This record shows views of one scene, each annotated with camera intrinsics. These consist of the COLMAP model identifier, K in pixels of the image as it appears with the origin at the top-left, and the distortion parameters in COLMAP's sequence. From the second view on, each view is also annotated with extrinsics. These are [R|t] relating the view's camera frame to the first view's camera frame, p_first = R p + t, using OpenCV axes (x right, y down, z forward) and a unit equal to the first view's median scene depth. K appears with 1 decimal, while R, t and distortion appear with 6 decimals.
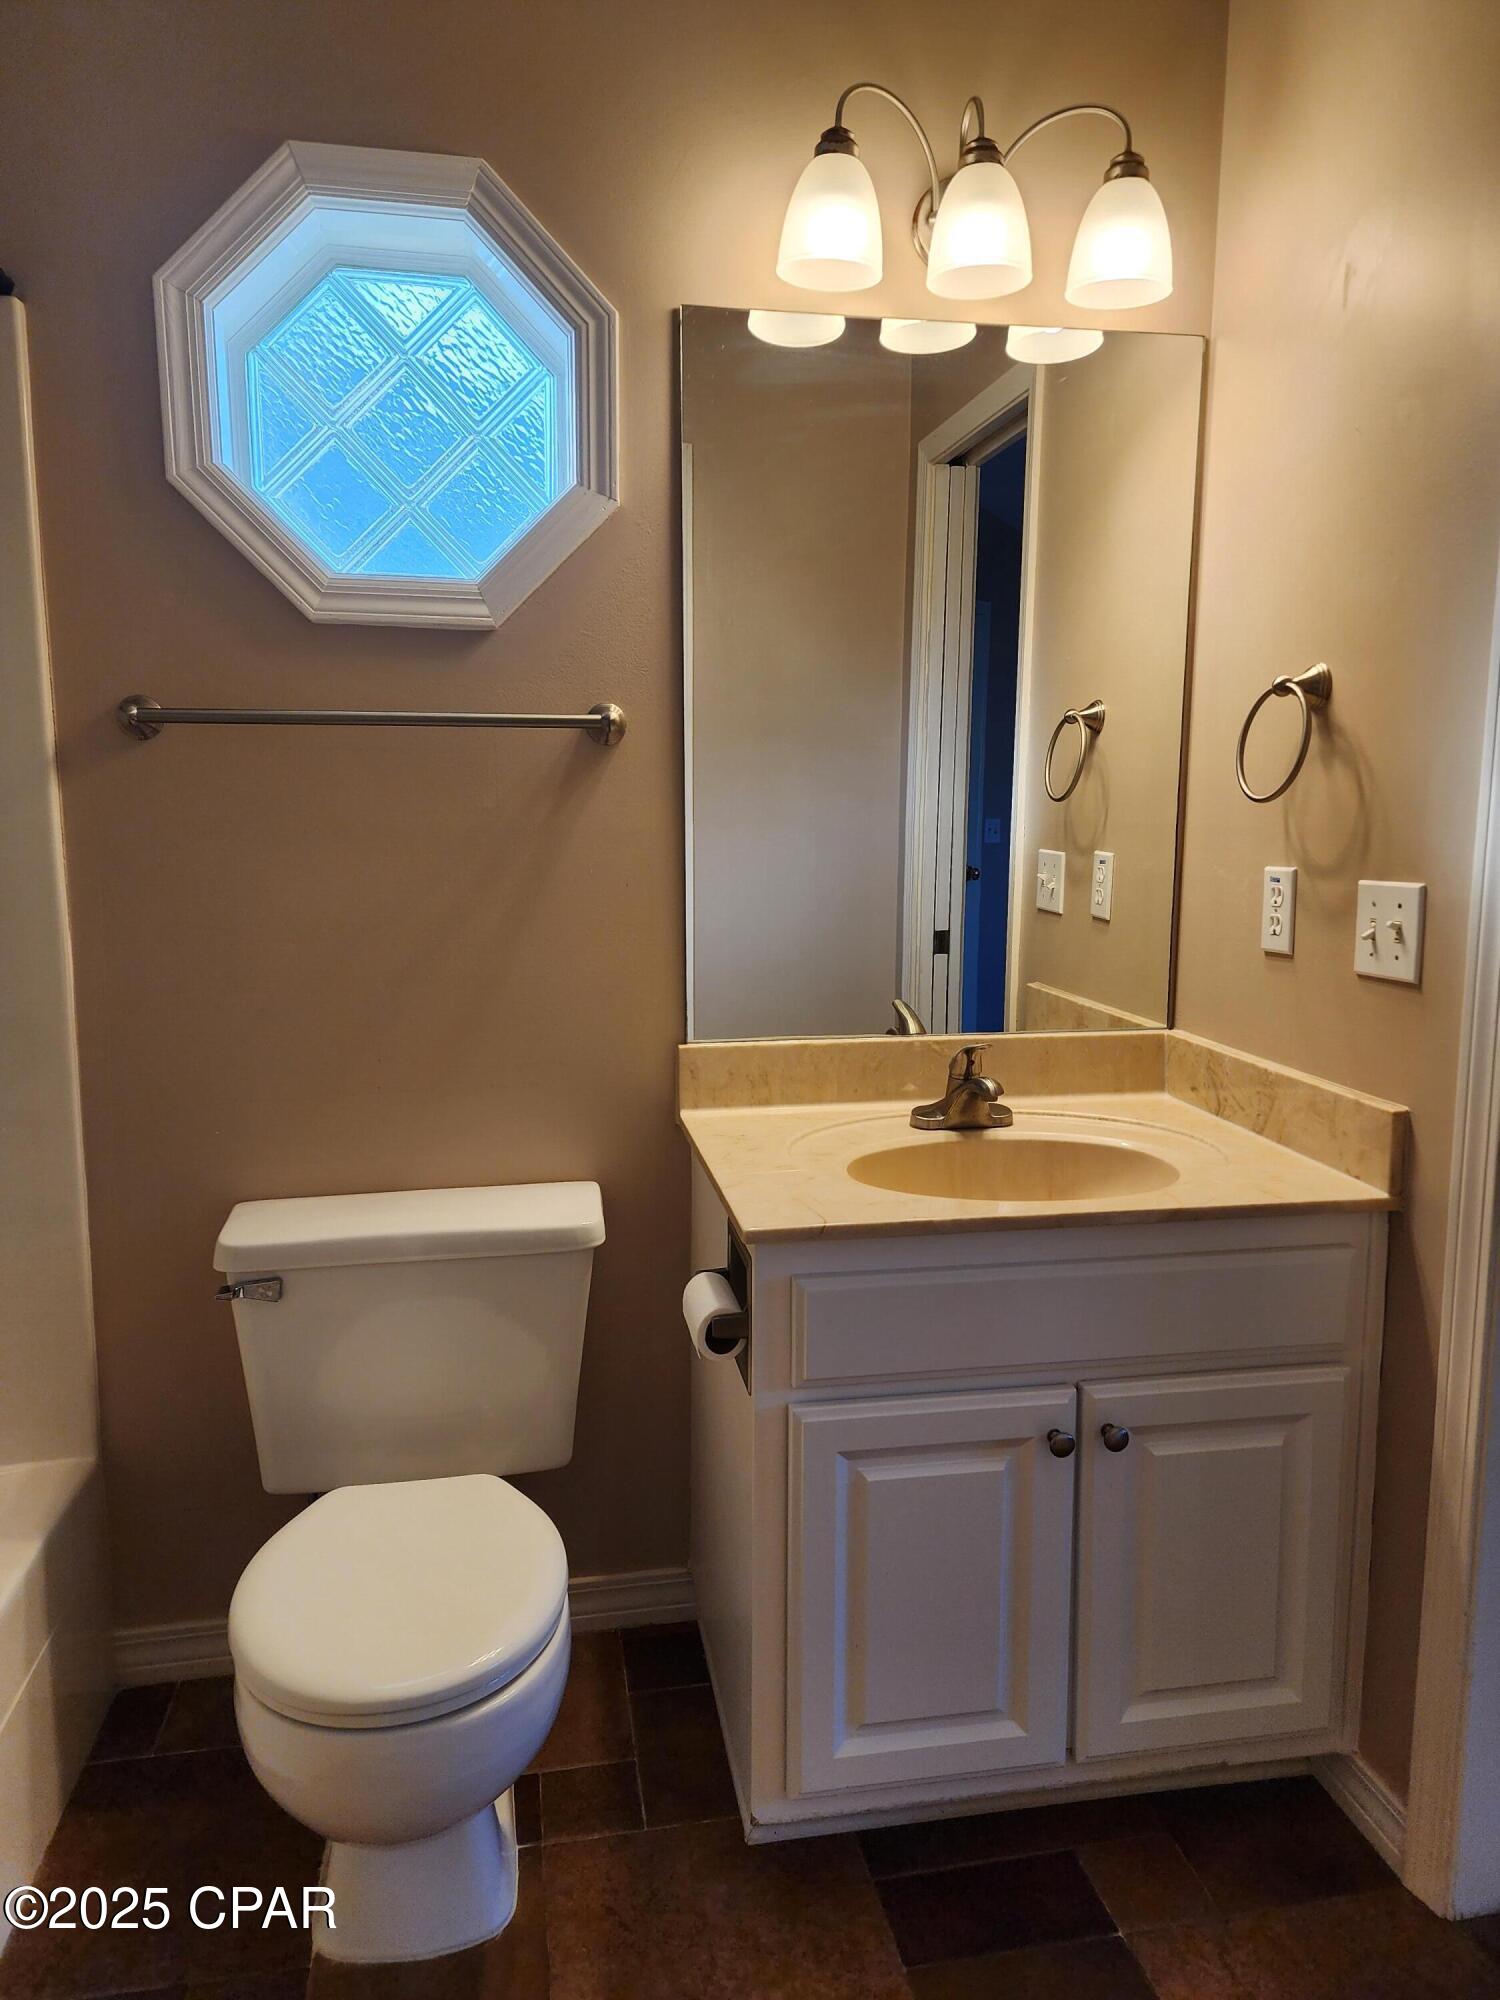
lens RADIAL K [[1352.0, 0, 741.2], [0, 1352.0, 1003.0], [0, 0, 1]] dist [0.068834, -0.061404]
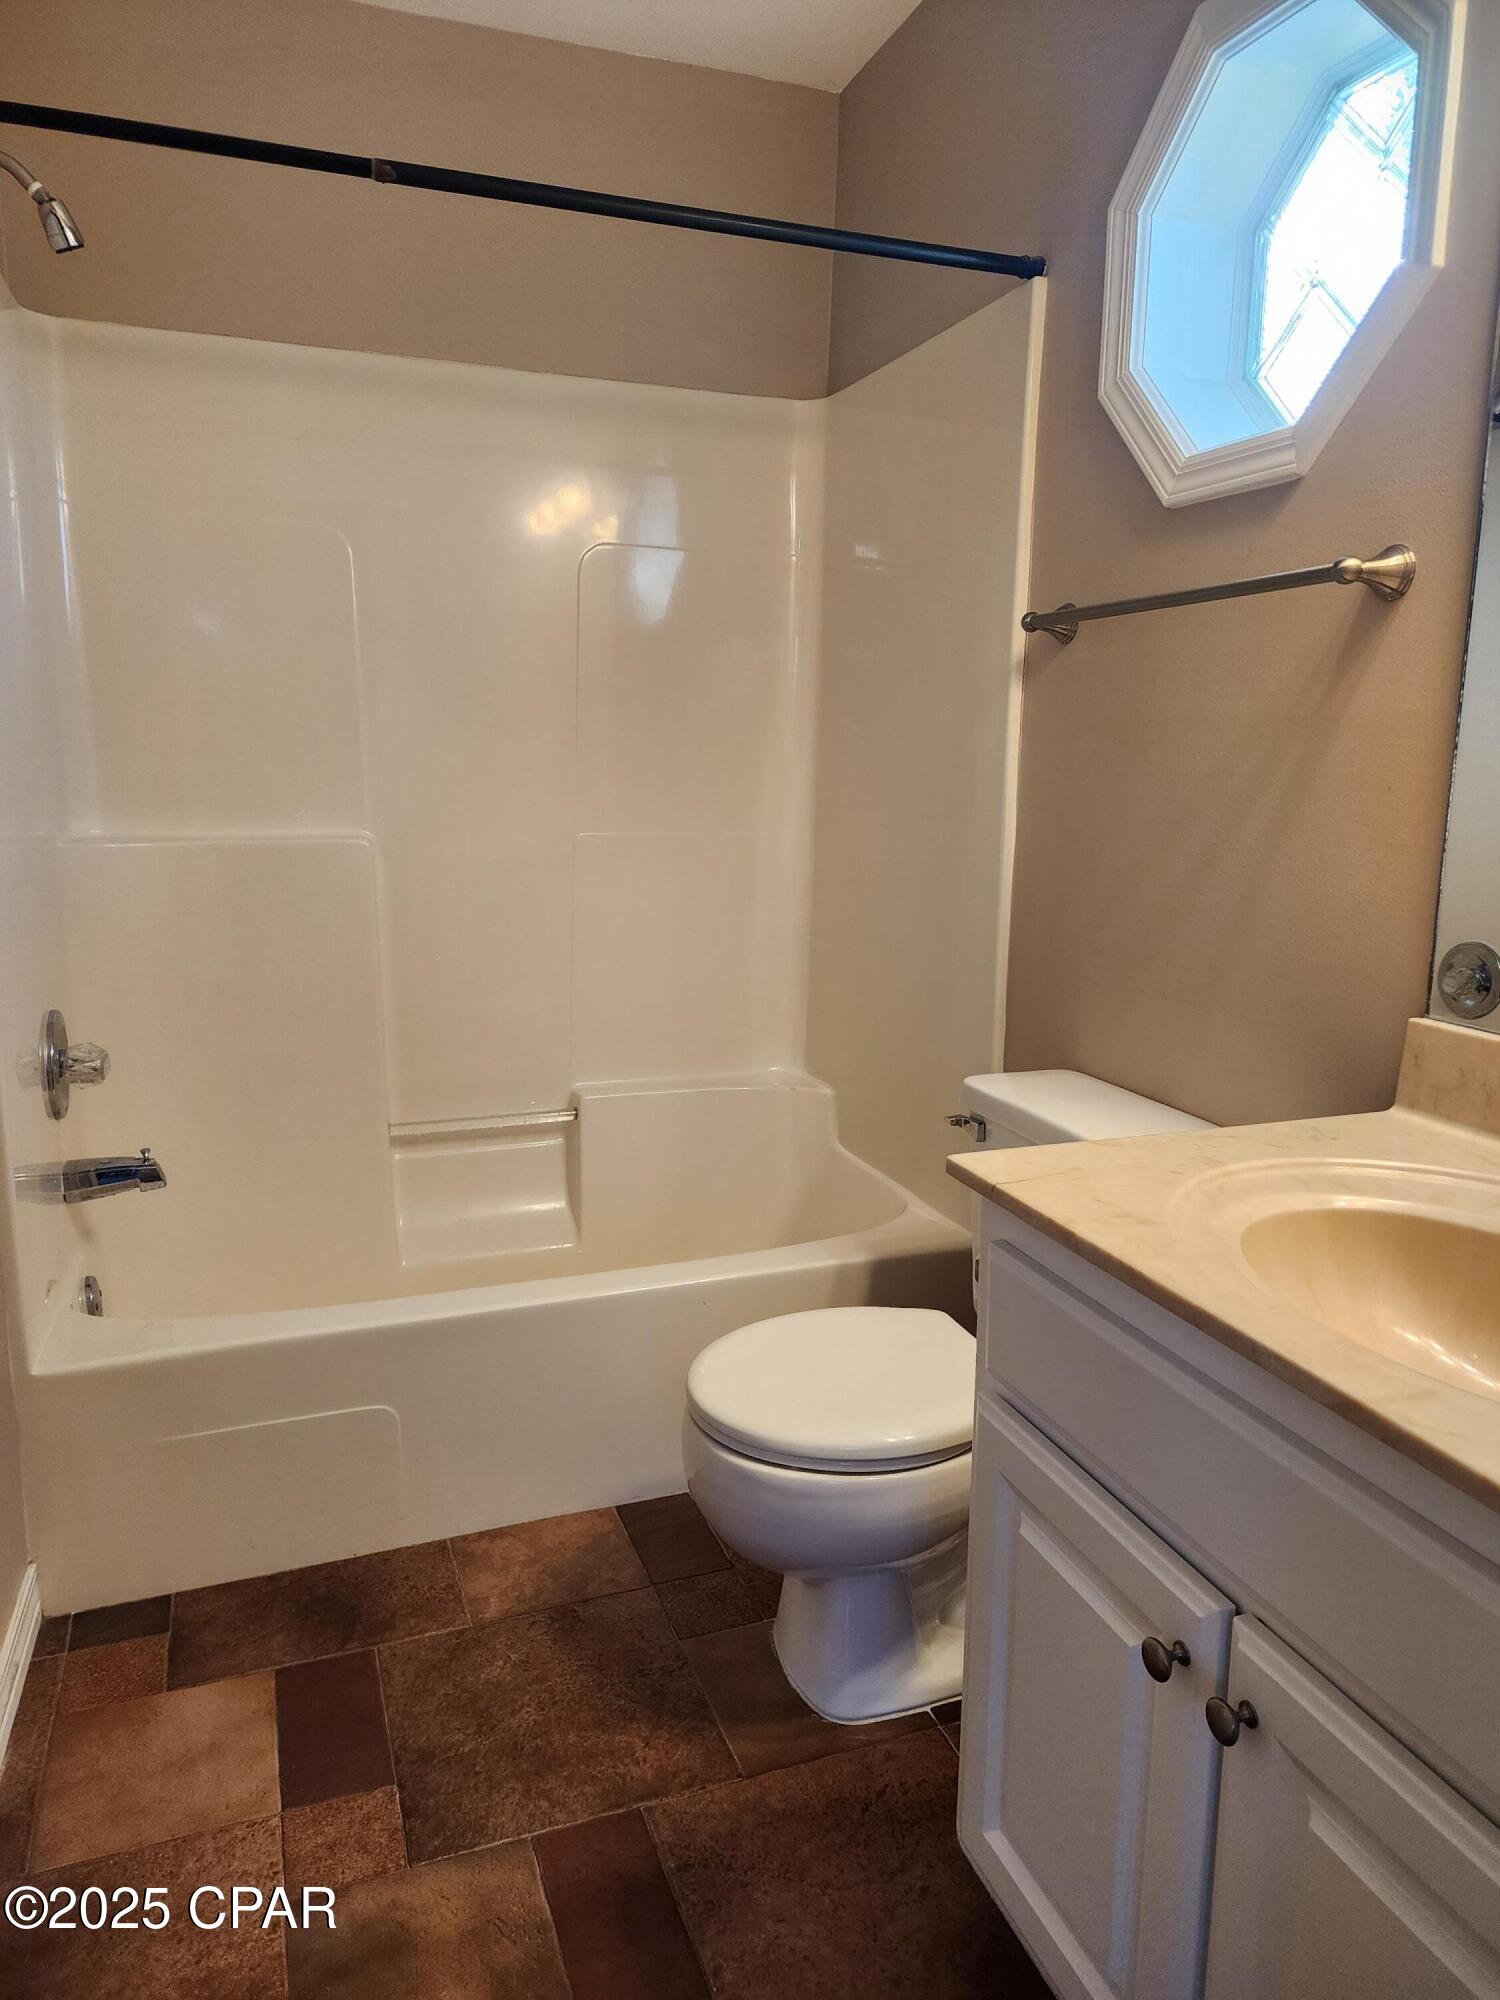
lens RADIAL K [[1352.0, 0, 755.3], [0, 1352.0, 1008.8], [0, 0, 1]] dist [0.068834, -0.061404]
pose [[0.149852, 0.185416, -0.971167, 0.675652], [-0.165514, 0.973101, 0.160247, -0.035708], [0.974756, 0.136728, 0.176511, 0.587574]]
